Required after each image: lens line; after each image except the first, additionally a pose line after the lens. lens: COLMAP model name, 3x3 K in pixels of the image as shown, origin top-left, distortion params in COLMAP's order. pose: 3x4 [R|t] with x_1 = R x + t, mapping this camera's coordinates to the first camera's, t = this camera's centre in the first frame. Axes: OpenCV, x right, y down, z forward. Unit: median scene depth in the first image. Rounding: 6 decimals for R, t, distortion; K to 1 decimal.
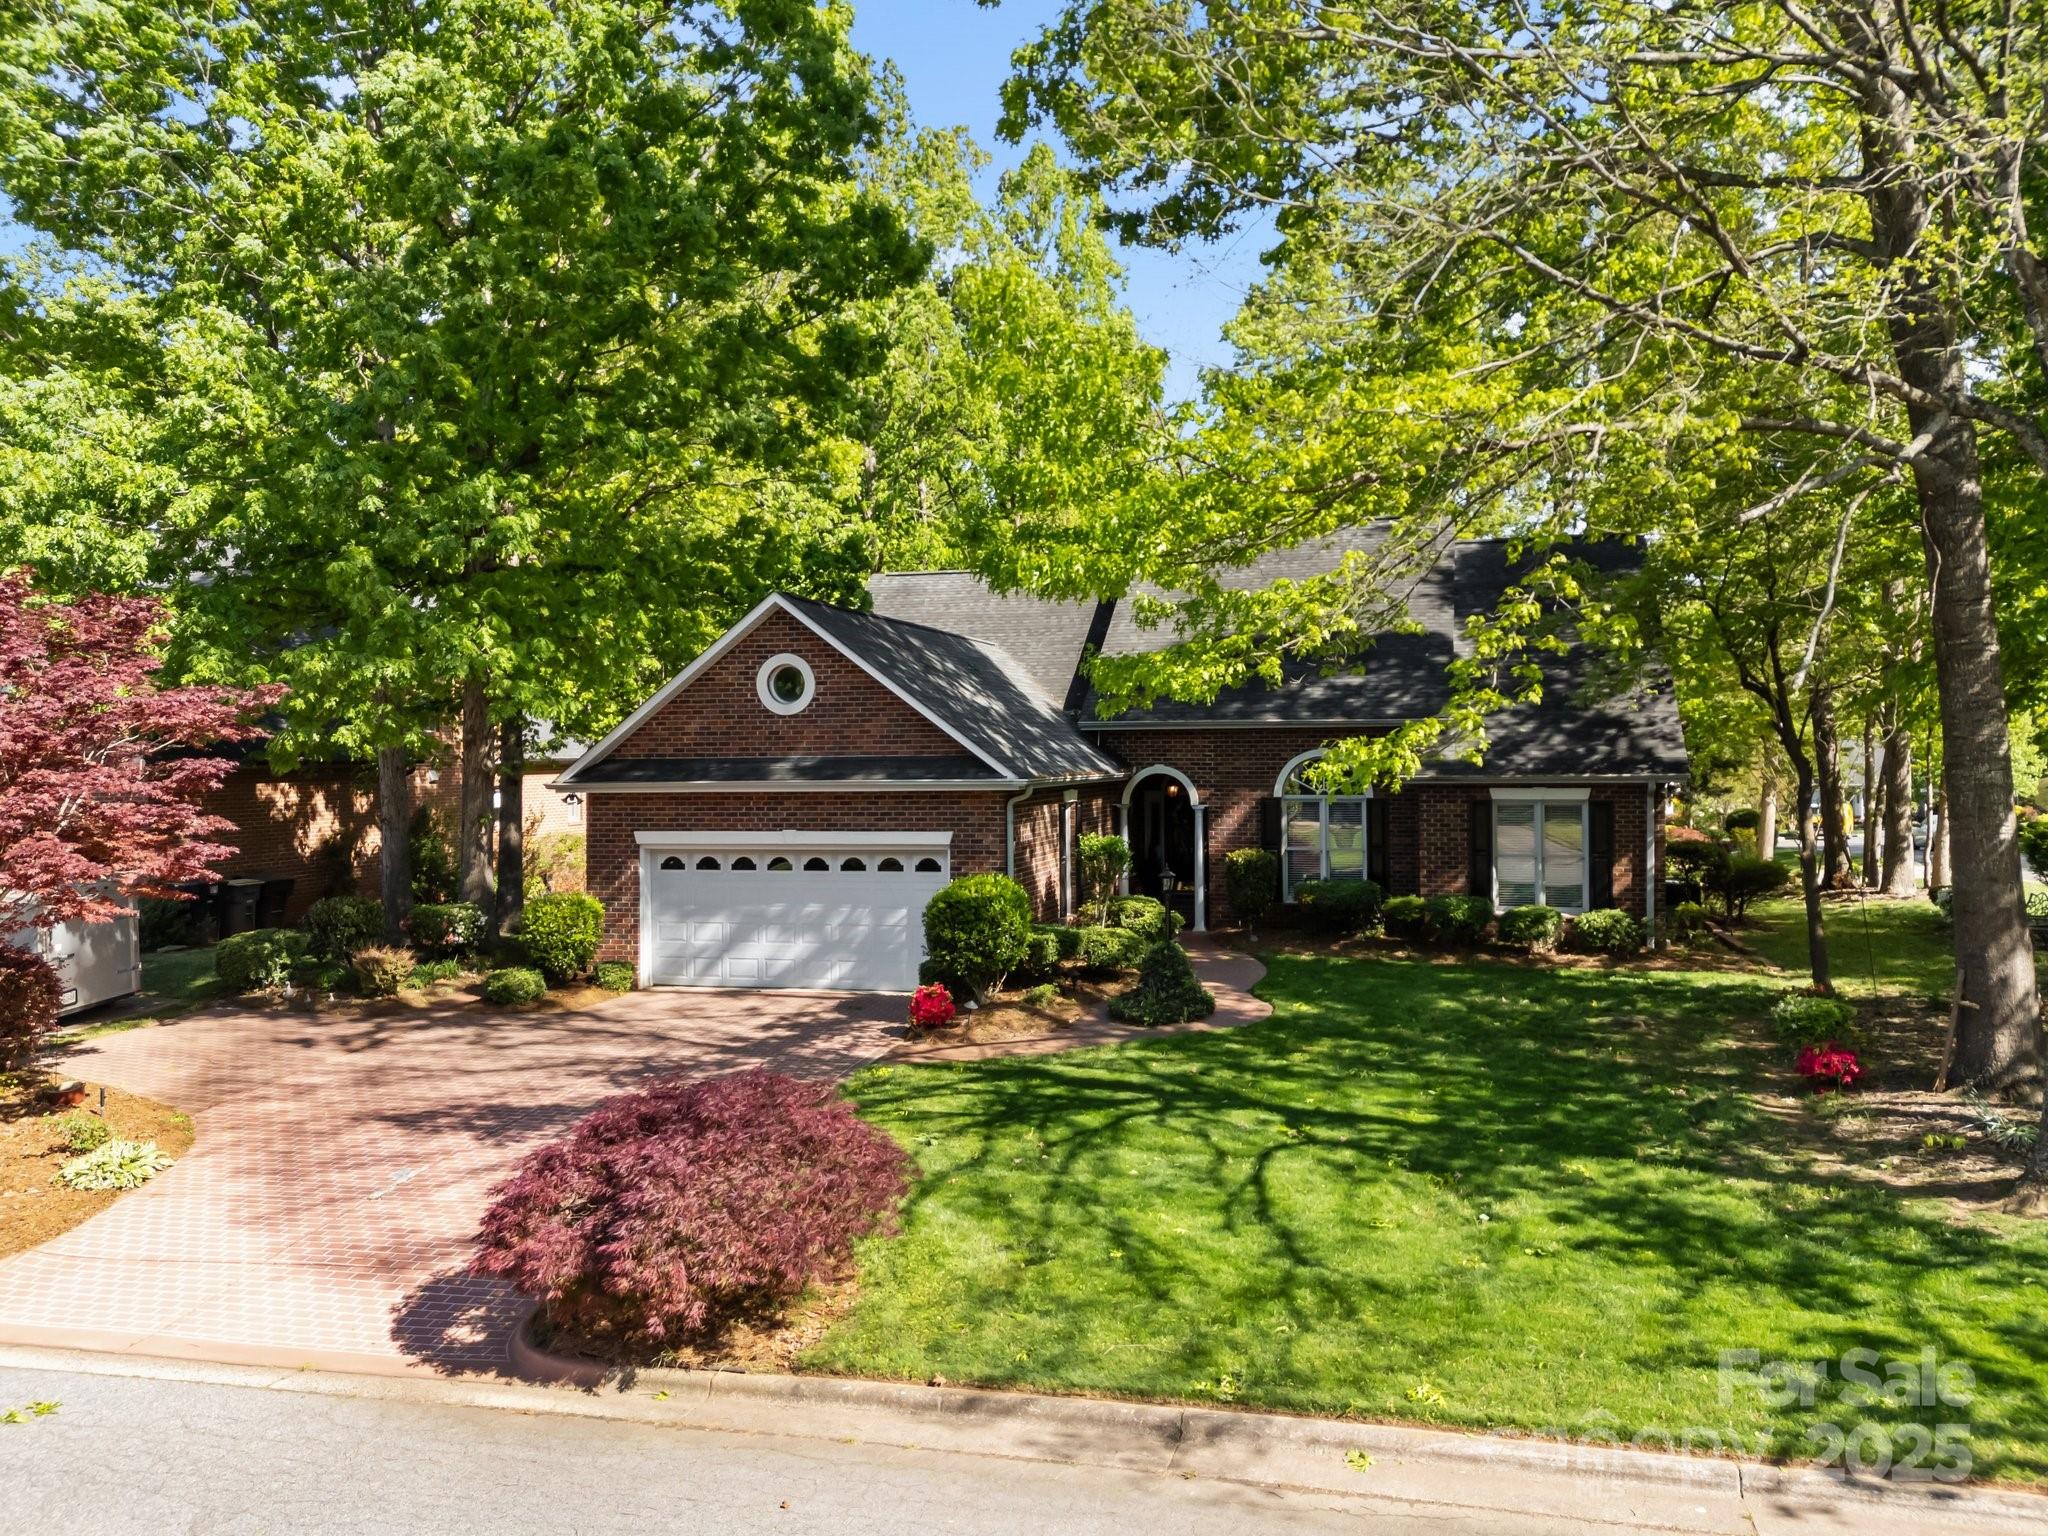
lens RADIAL K [[1518.1, 0, 1024.0], [0, 1518.1, 768.0], [0, 0, 1]] dist [0.109366, -0.111939]
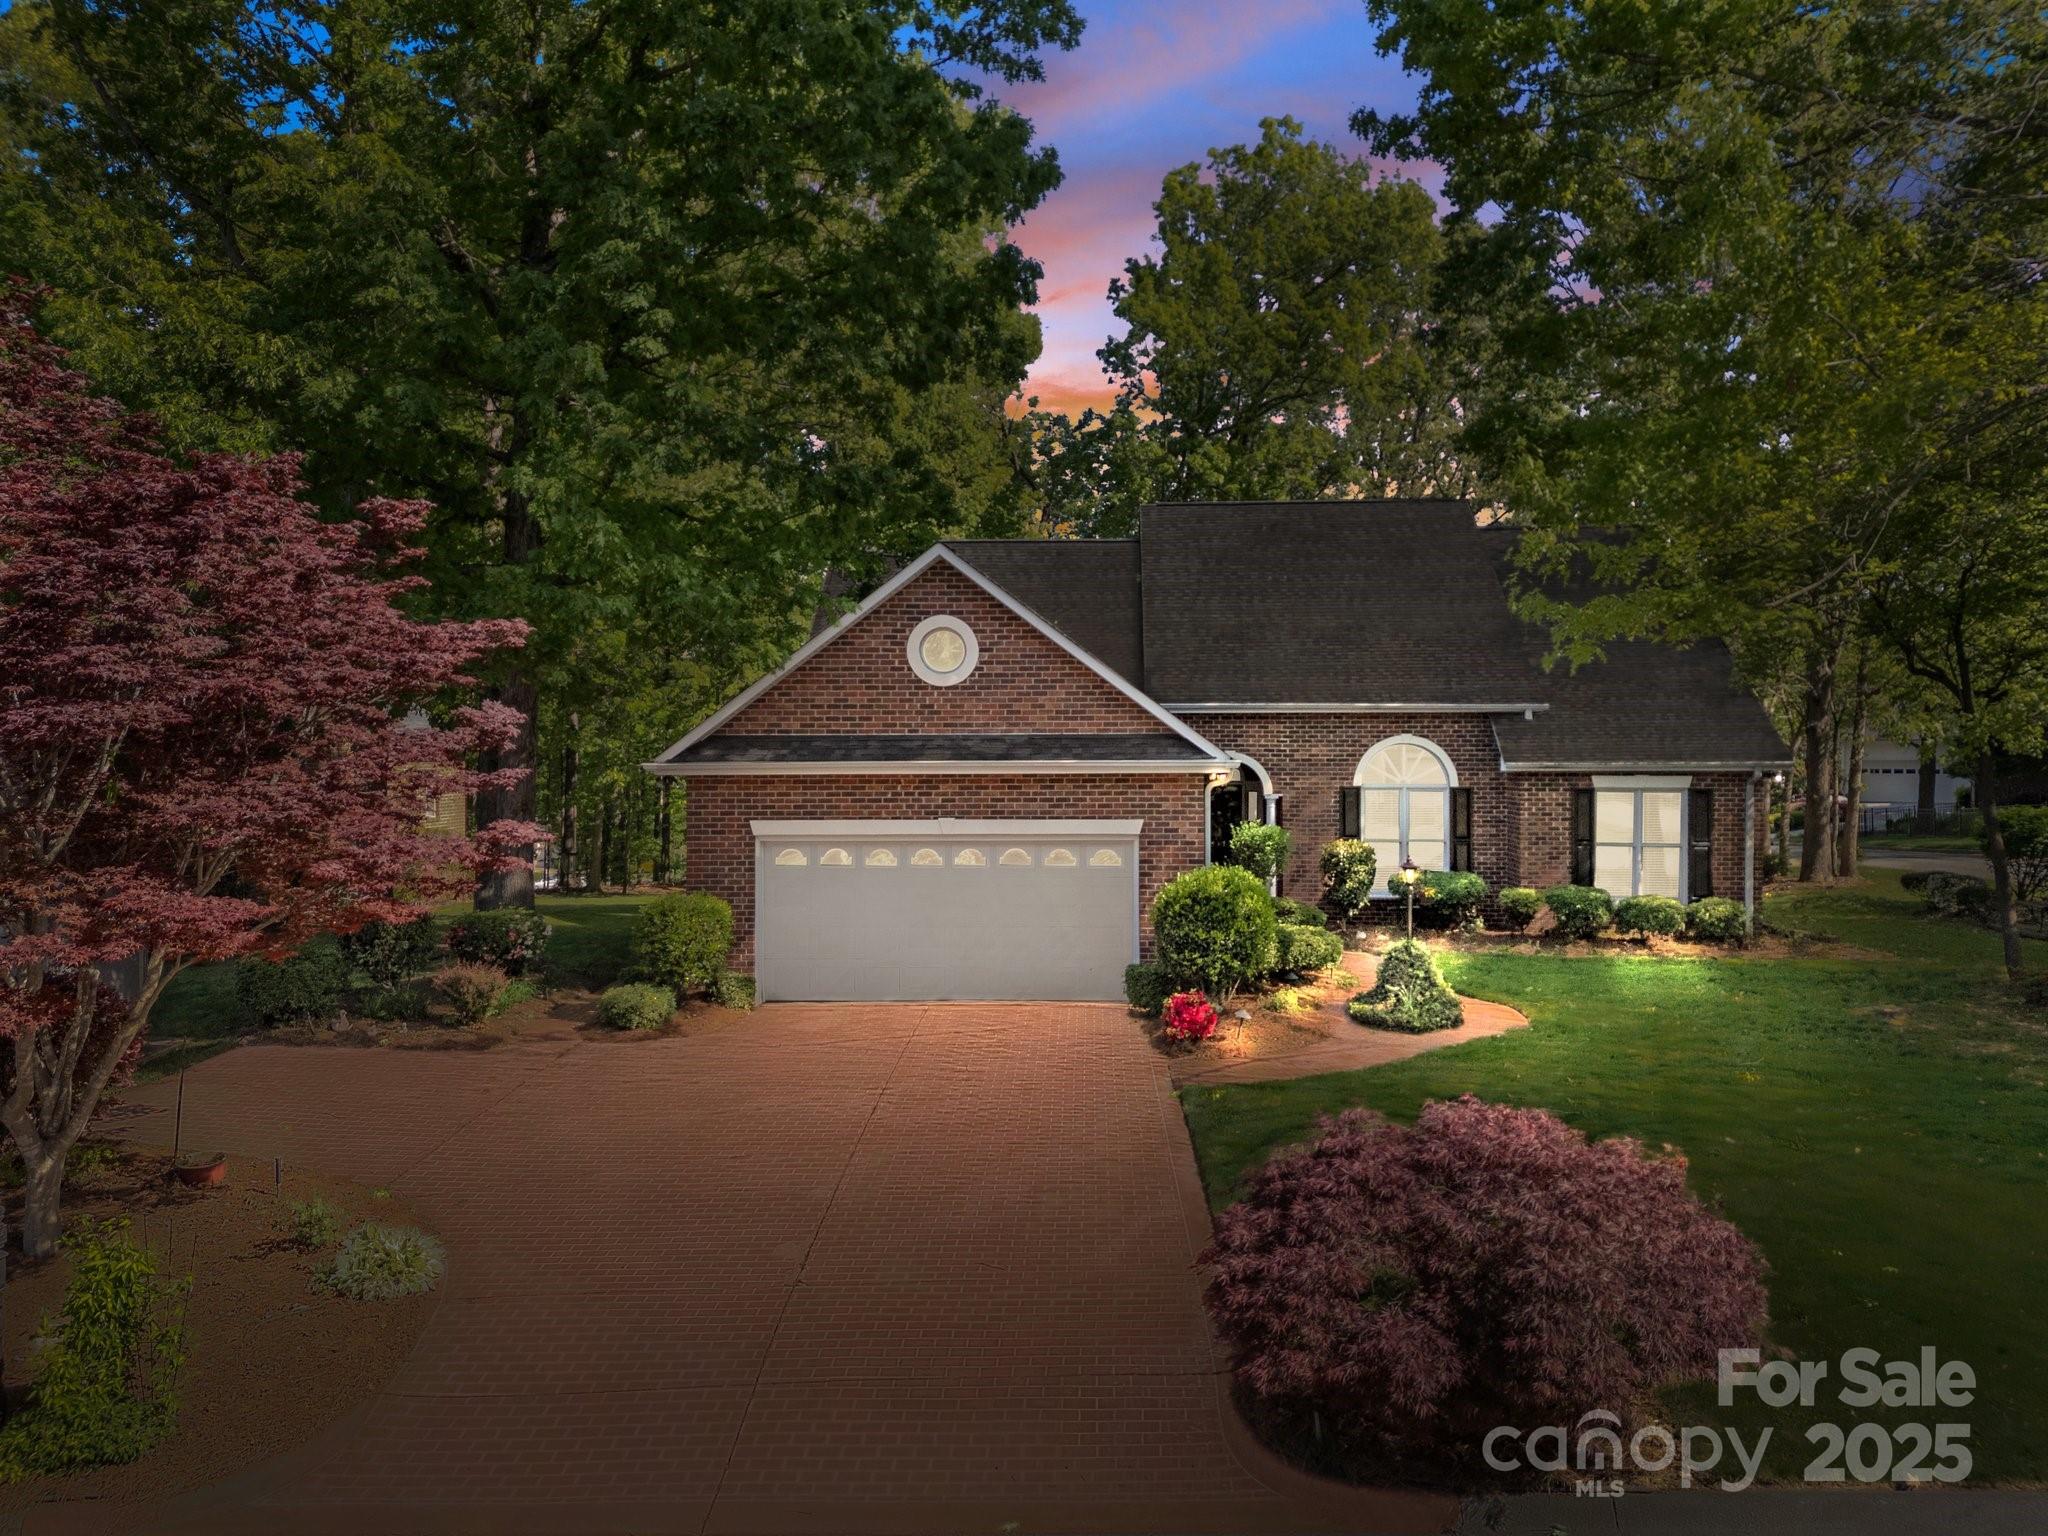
lens RADIAL K [[1534.8, 0, 1024.0], [0, 1534.8, 768.0], [0, 0, 1]] dist [0.117420, -0.103881]
pose [[0.976040, 0.004571, 0.217543, -0.510147], [-0.003600, 0.999982, -0.004859, 0.027078], [-0.217561, 0.003959, 0.976039, 0.216922]]
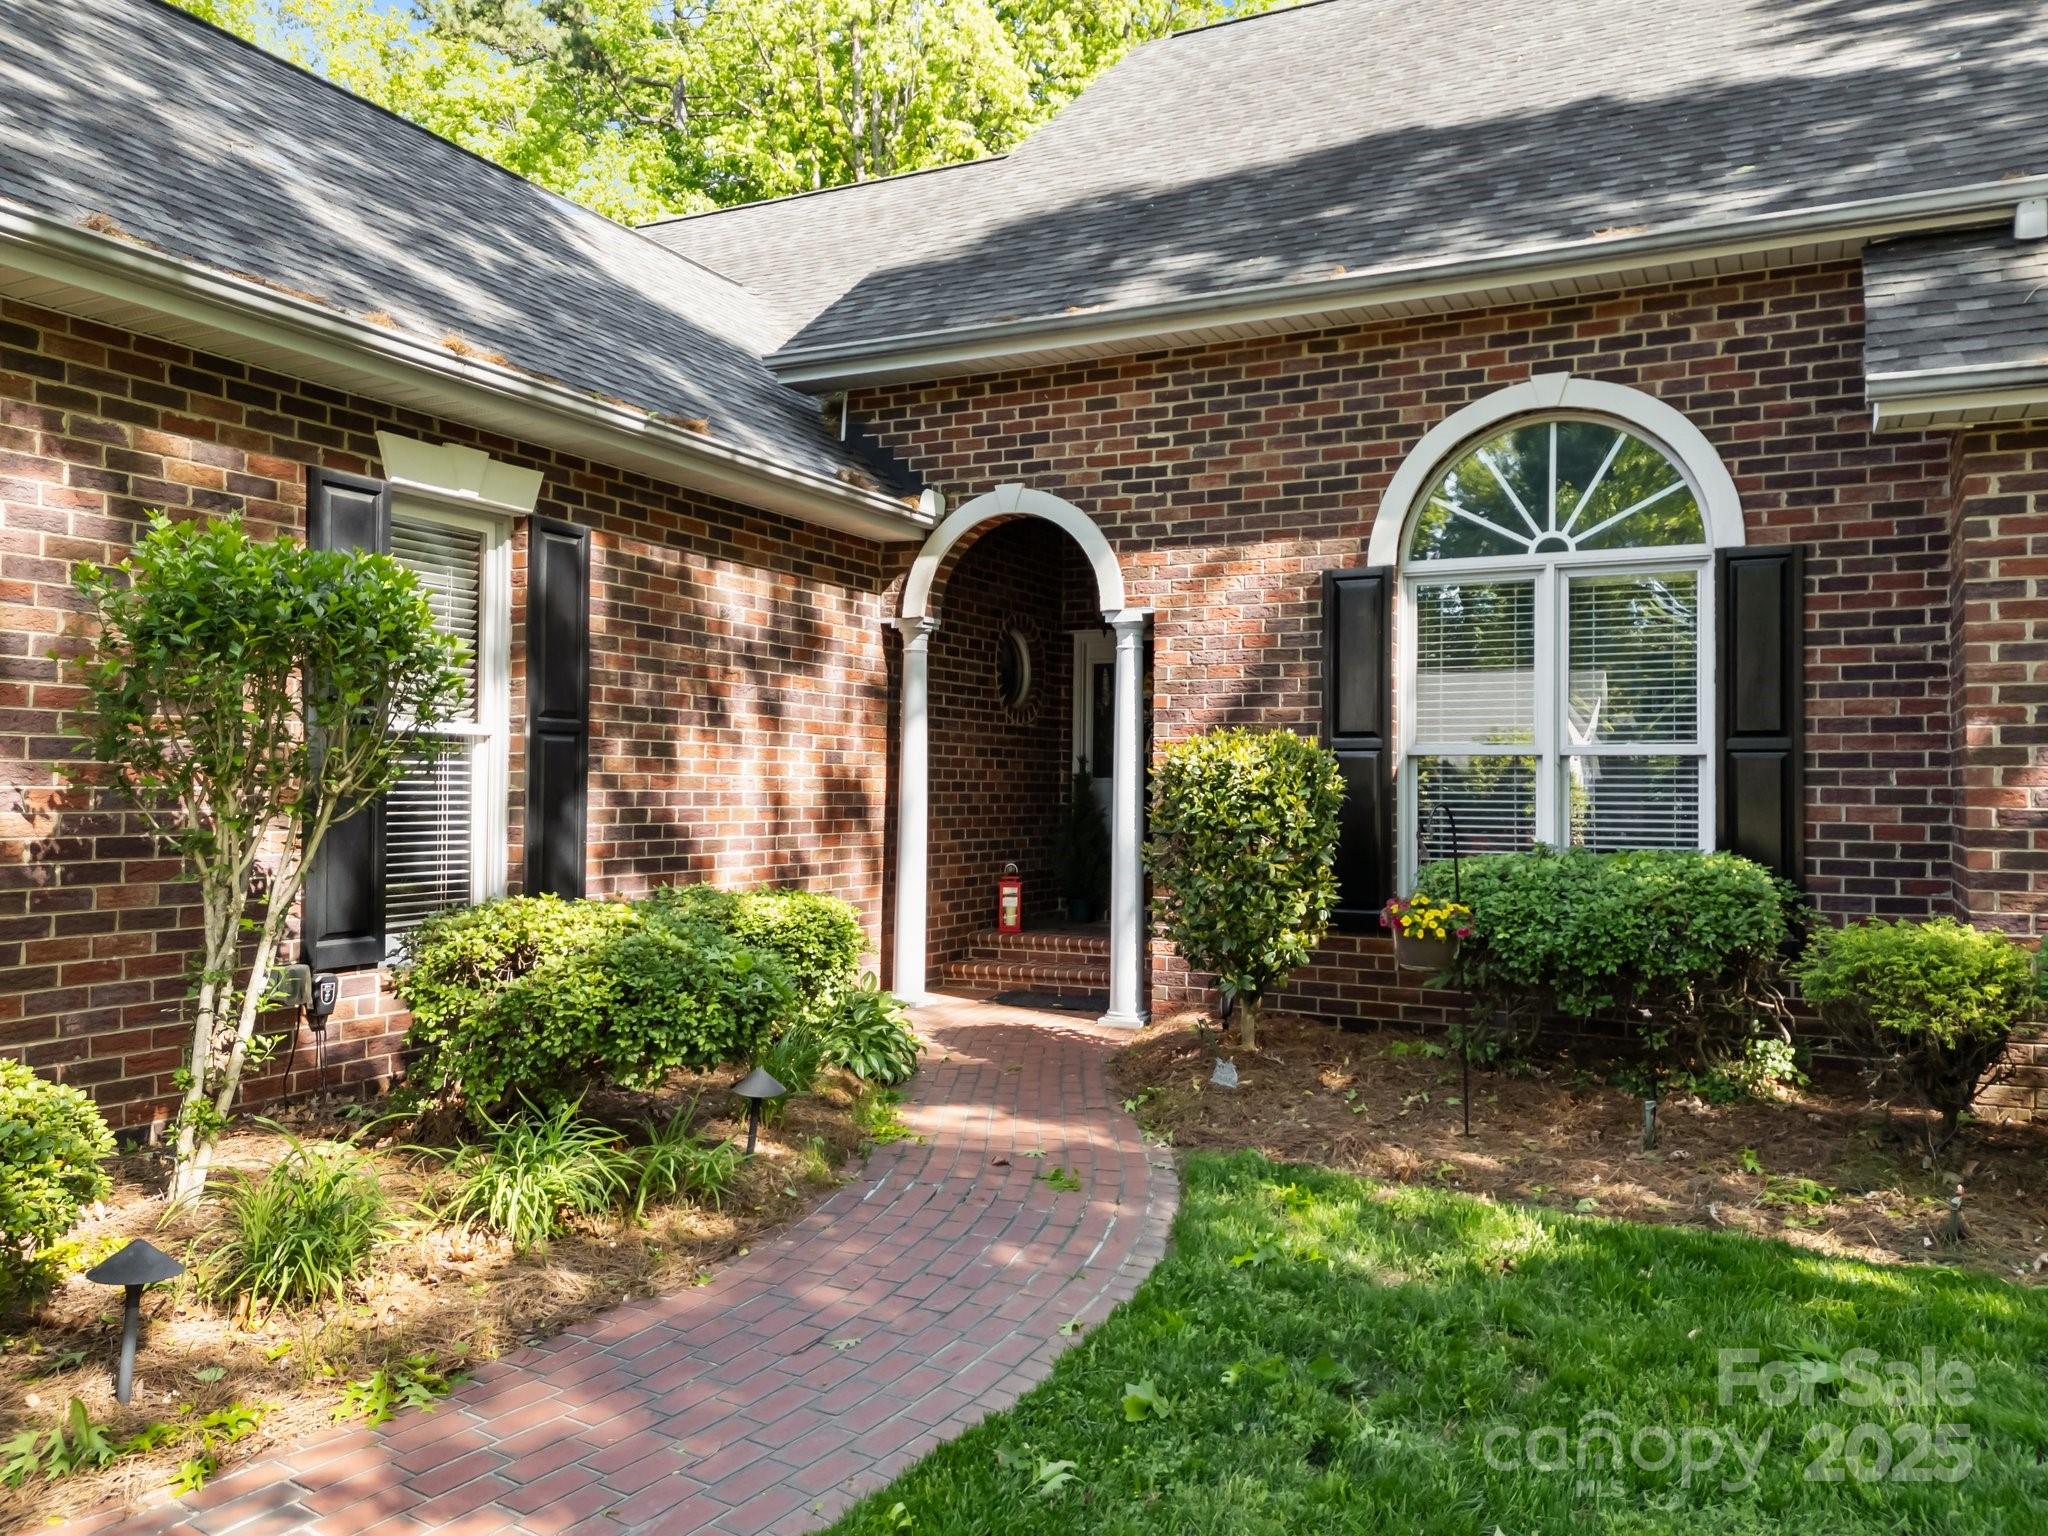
lens RADIAL K [[1515.6, 0, 1024.0], [0, 1515.6, 768.0], [0, 0, 1]] dist [0.051178, -0.063801]
pose [[0.979710, 0.014980, -0.199858, 0.327390], [-0.020443, 0.999471, -0.025298, 0.135125], [0.199374, 0.028870, 0.979498, 1.465135]]
